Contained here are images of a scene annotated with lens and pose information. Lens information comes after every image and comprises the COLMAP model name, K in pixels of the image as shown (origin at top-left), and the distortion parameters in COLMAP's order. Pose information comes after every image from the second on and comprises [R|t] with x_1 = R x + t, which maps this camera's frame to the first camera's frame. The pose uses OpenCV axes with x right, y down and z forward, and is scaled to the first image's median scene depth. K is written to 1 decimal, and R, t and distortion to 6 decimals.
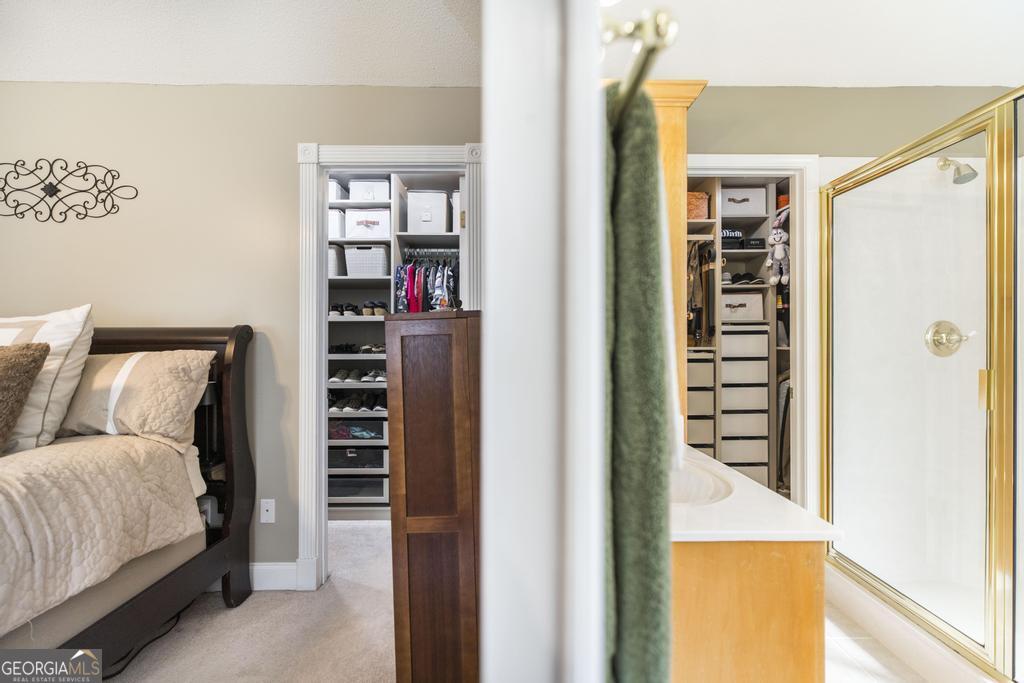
lens RADIAL K [[446.0, 0, 514.9], [0, 446.0, 345.9], [0, 0, 1]] dist [0.003530, 0.000492]
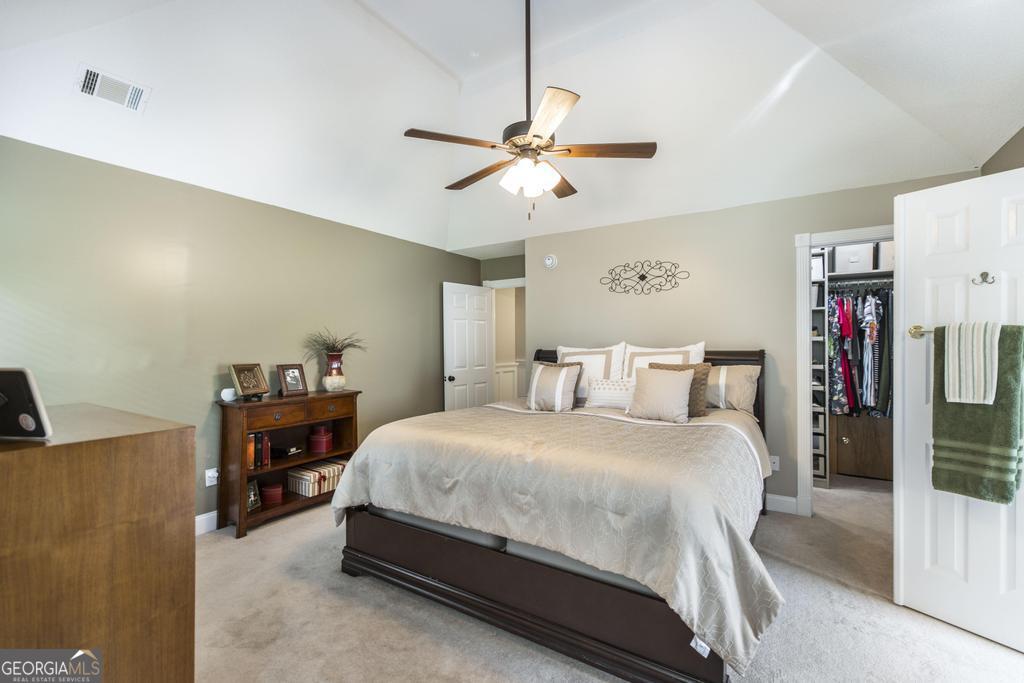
lens RADIAL K [[446.0, 0, 510.1], [0, 446.0, 340.2], [0, 0, 1]] dist [0.003530, 0.000492]
pose [[0.842404, -0.006994, -0.538801, -0.464187], [0.003103, 0.999962, -0.008129, -0.064136], [0.538837, 0.005176, 0.842394, -0.852153]]
